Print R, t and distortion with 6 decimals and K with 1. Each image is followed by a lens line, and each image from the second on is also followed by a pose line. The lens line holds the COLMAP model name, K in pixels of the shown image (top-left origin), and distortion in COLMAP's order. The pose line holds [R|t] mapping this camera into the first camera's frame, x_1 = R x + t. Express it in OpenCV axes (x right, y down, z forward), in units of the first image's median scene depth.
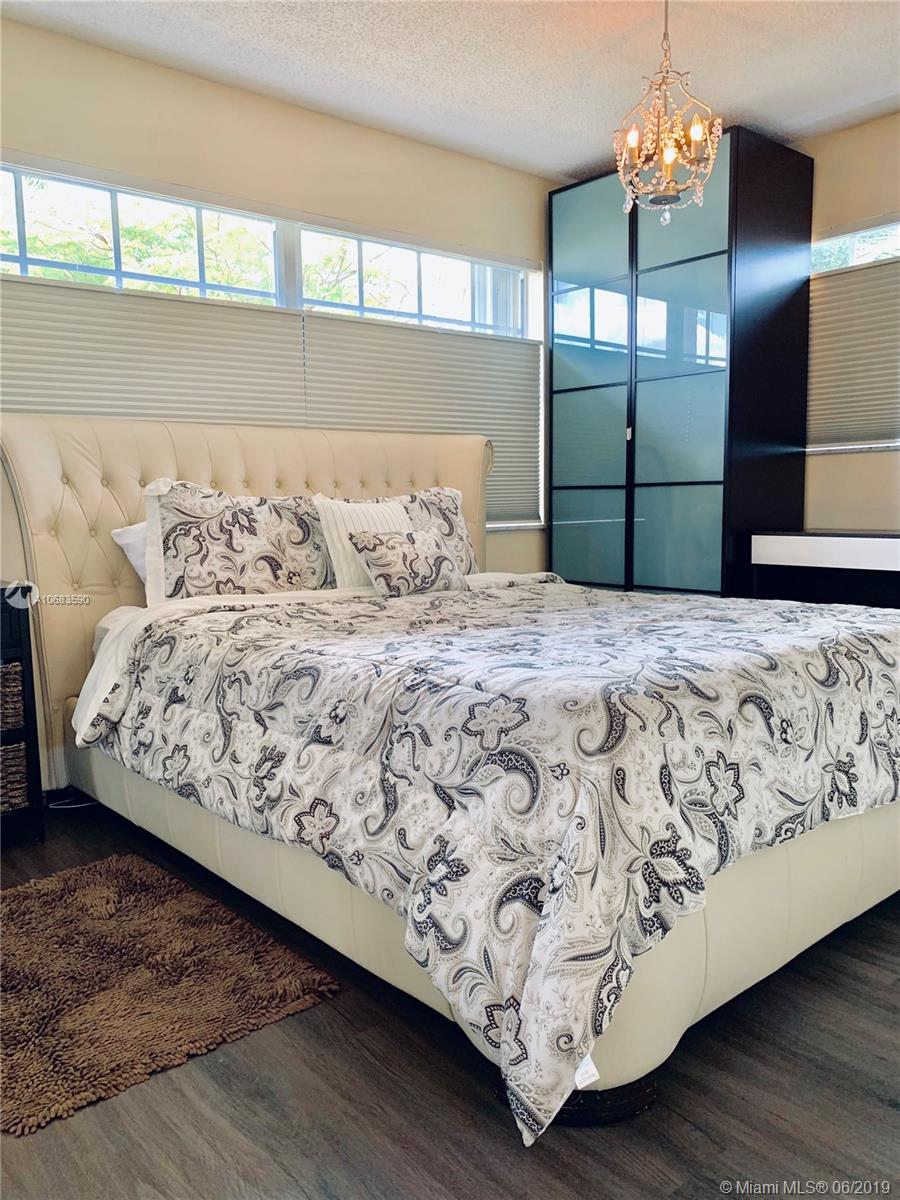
lens RADIAL K [[901.1, 0, 450.0], [0, 901.1, 600.0], [0, 0, 1]] dist [0.055566, -0.067621]
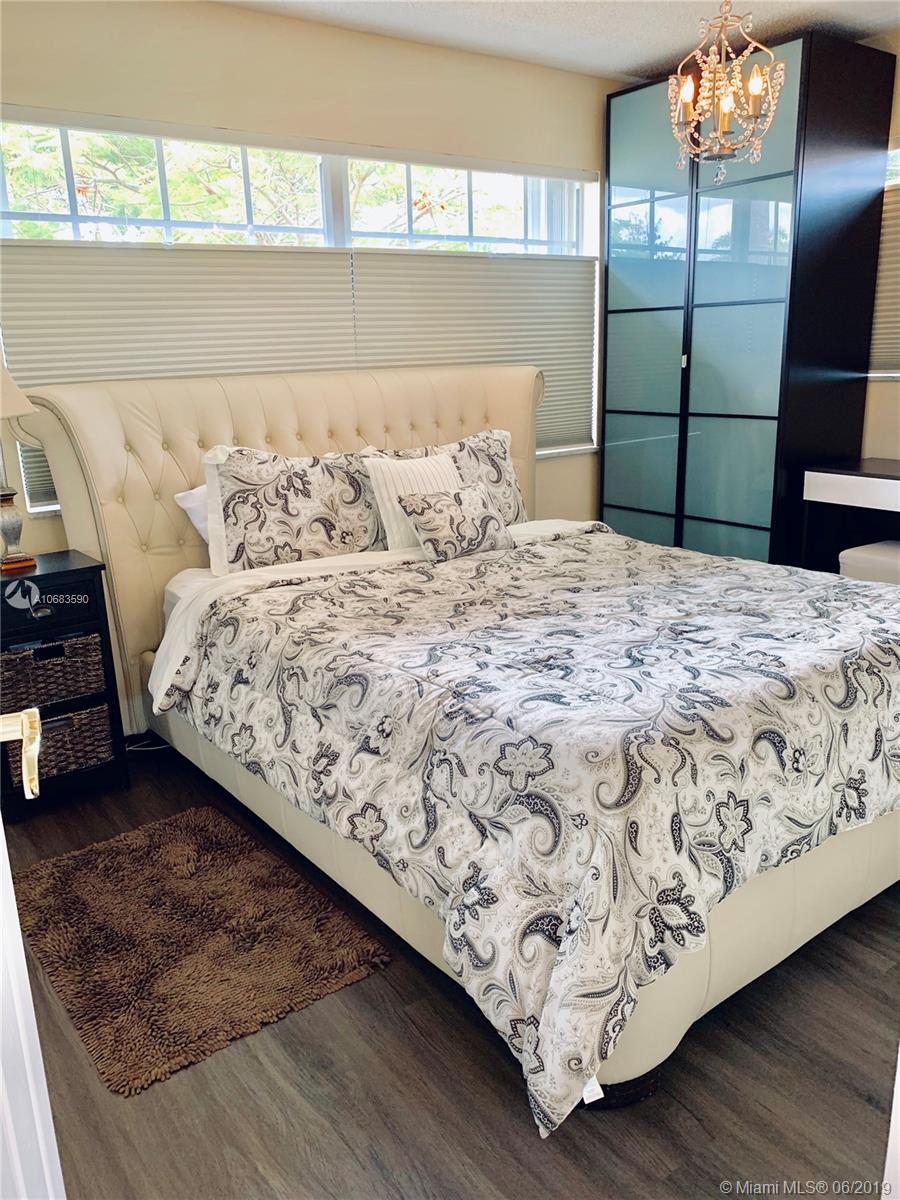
lens RADIAL K [[896.0, 0, 450.0], [0, 896.0, 600.0], [0, 0, 1]] dist [0.082933, -0.128141]
pose [[0.997845, 0.005349, -0.065398, 0.026529], [0.004684, 0.988322, 0.152305, -0.198819], [0.065449, -0.152283, 0.986168, -0.053860]]
